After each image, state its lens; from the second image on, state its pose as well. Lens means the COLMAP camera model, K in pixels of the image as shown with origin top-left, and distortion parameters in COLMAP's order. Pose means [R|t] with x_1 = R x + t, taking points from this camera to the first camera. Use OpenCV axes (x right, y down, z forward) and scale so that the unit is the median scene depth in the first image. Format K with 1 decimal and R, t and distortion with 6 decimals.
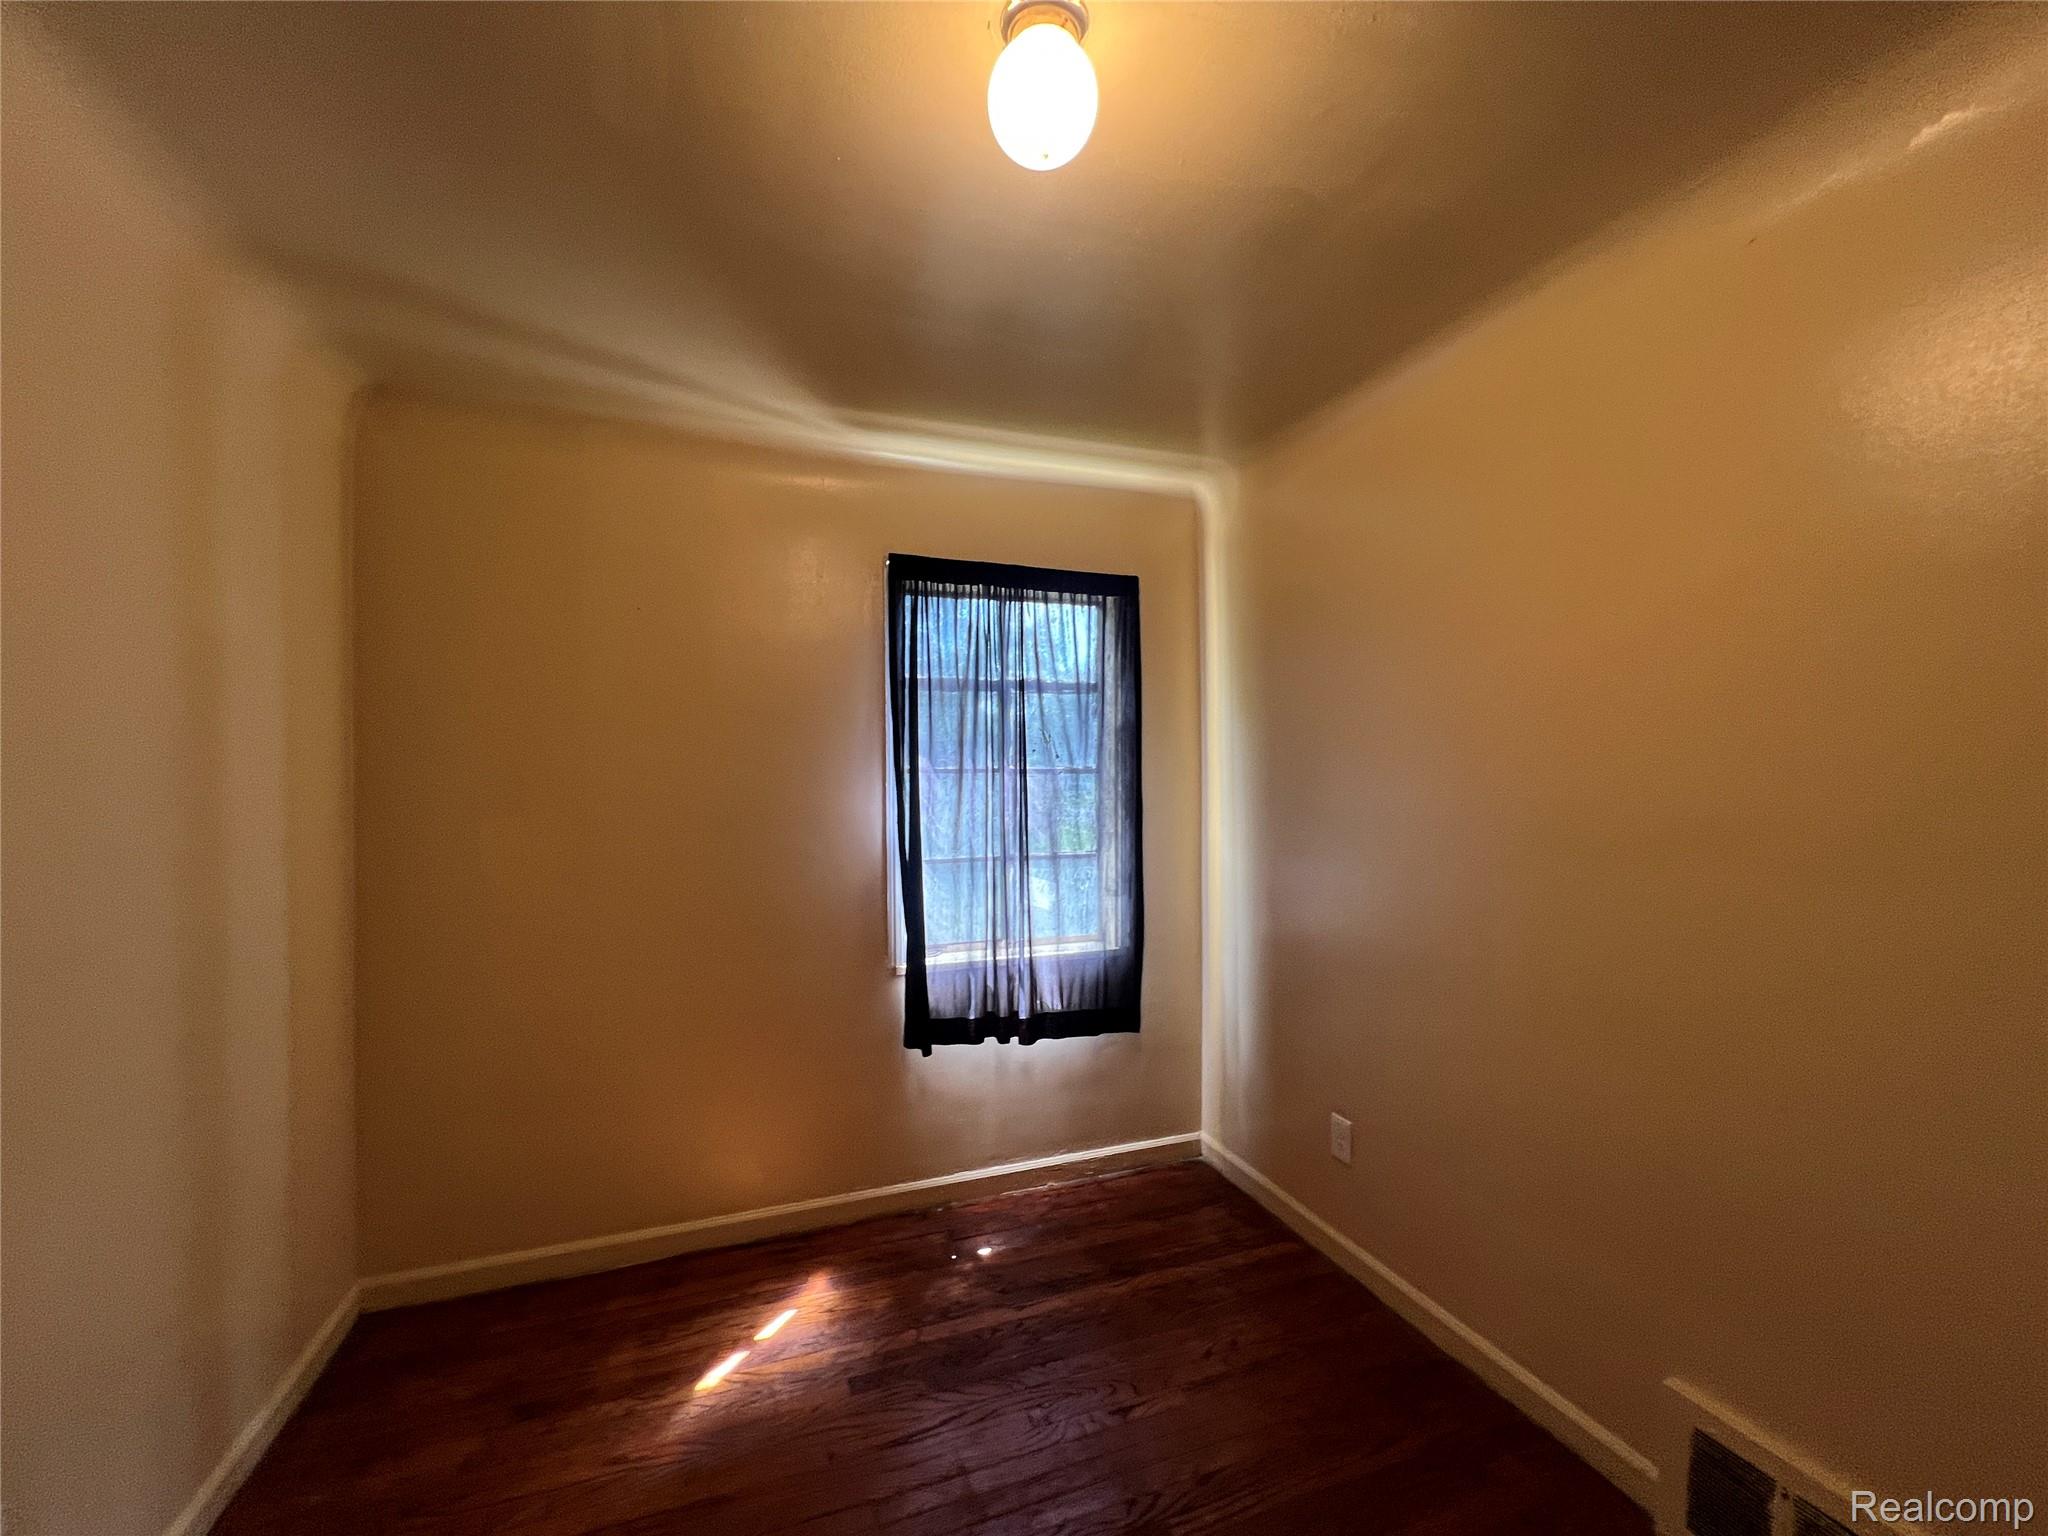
lens RADIAL K [[828.6, 0, 1023.4], [0, 828.6, 765.2], [0, 0, 1]] dist [-0.003344, -0.000235]
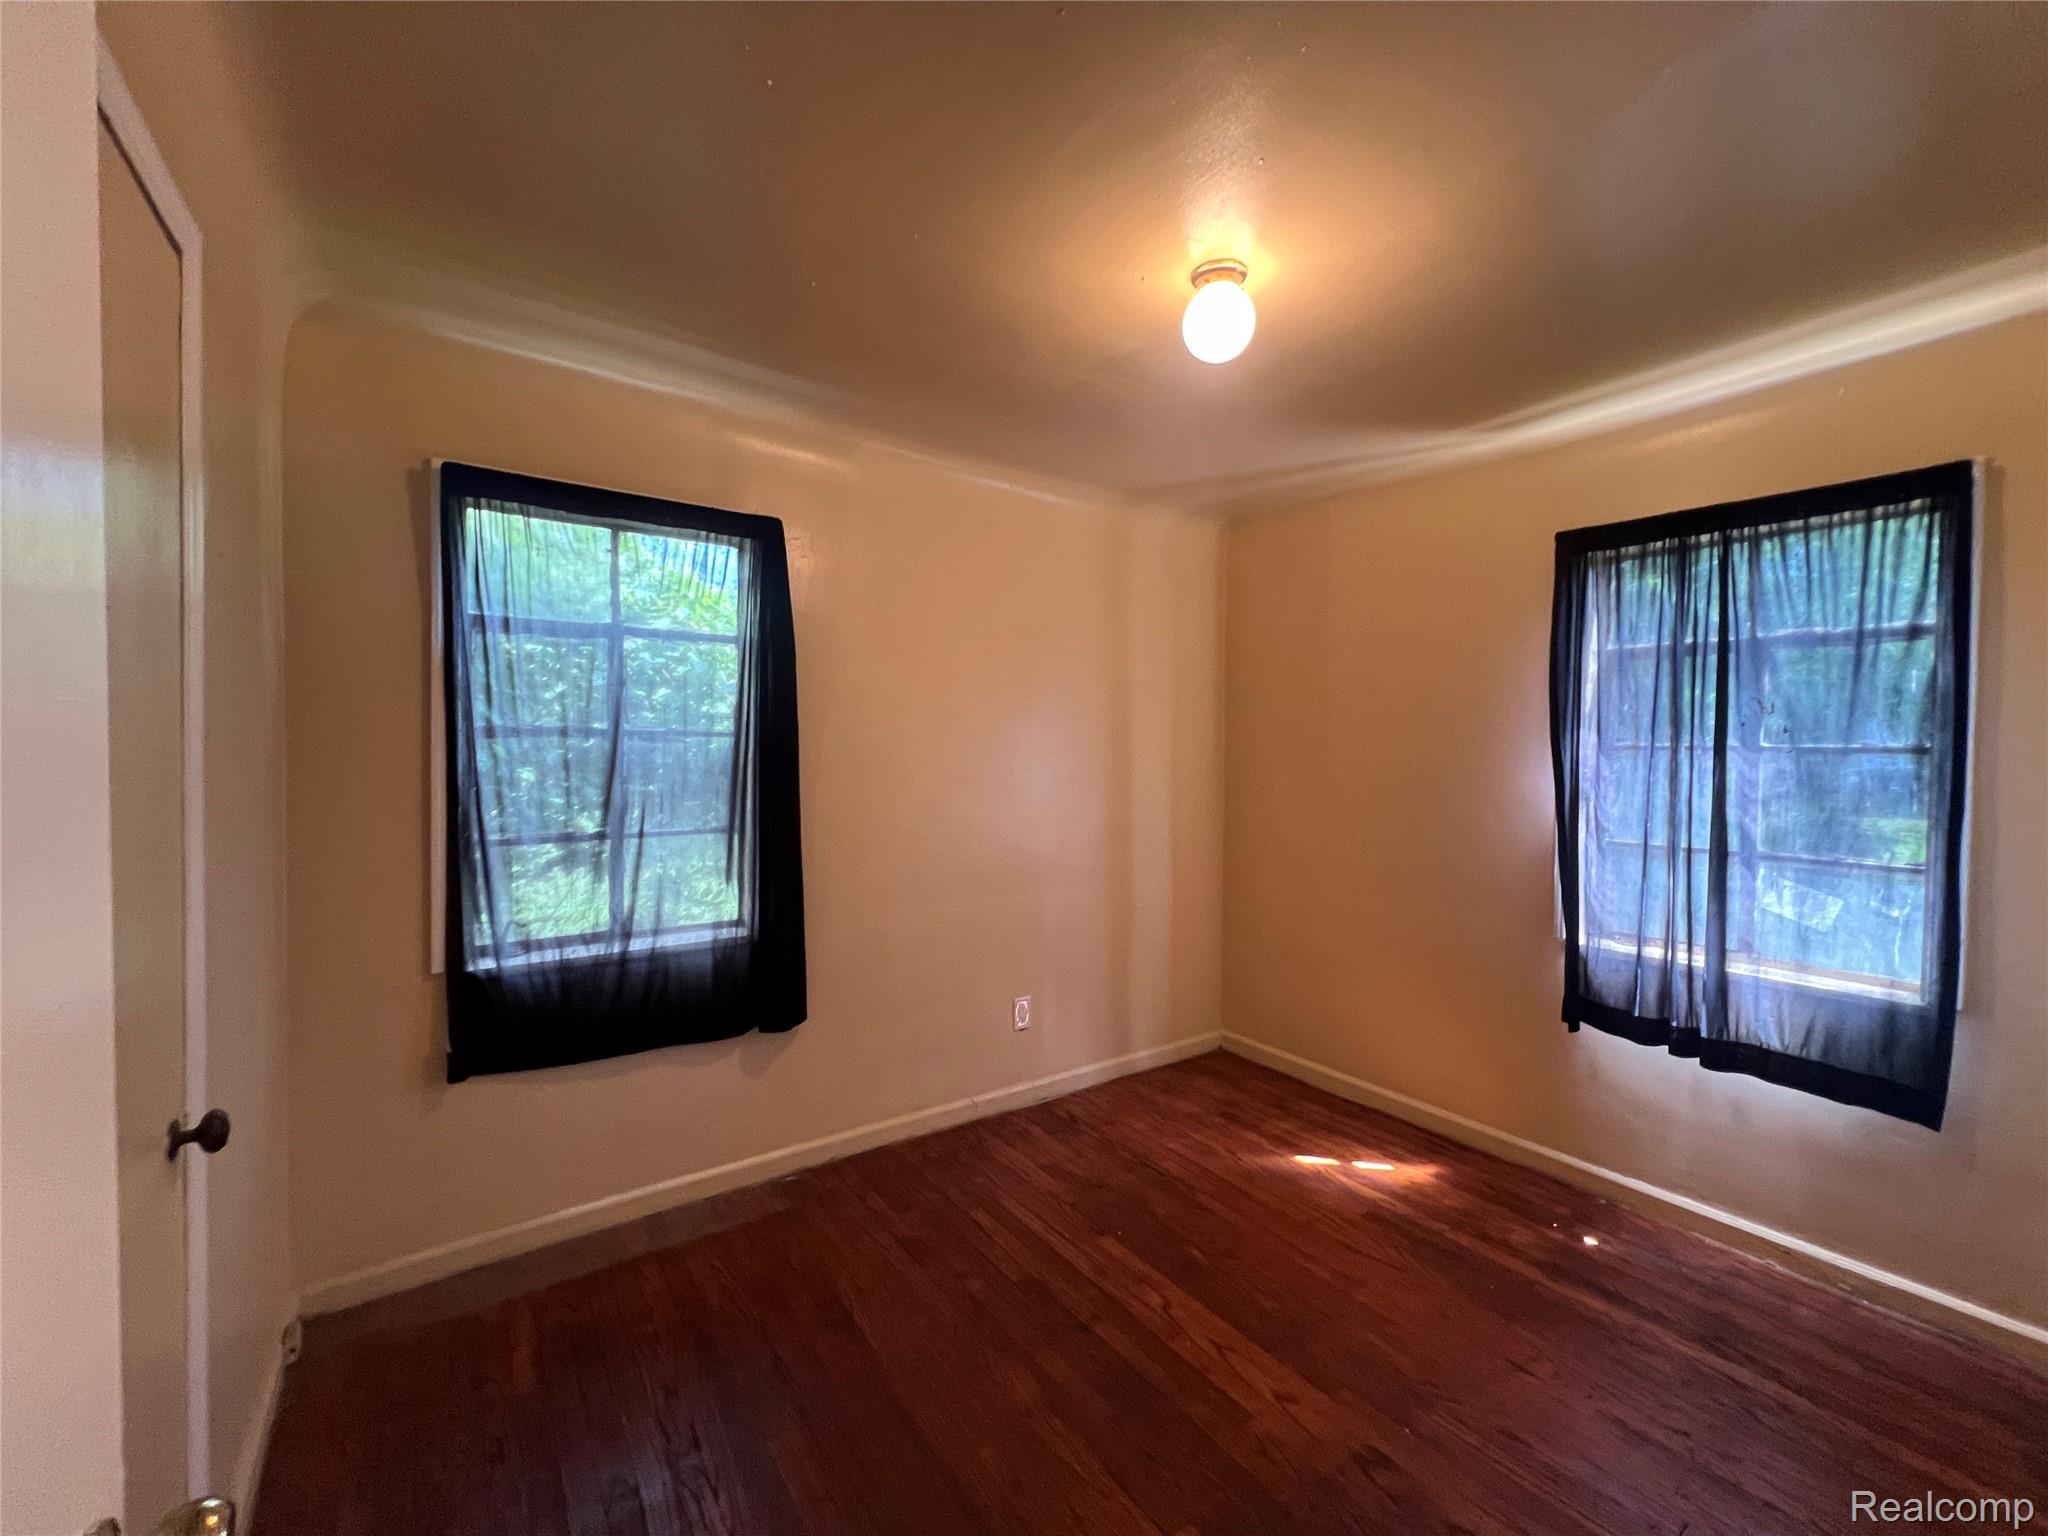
lens RADIAL K [[828.6, 0, 1028.8], [0, 828.6, 764.7], [0, 0, 1]] dist [-0.003344, -0.000235]
pose [[0.275226, 0.033515, -0.960795, 0.644733], [-0.007583, 0.999437, 0.032691, 0.000739], [0.961350, -0.001712, 0.275325, 0.093148]]
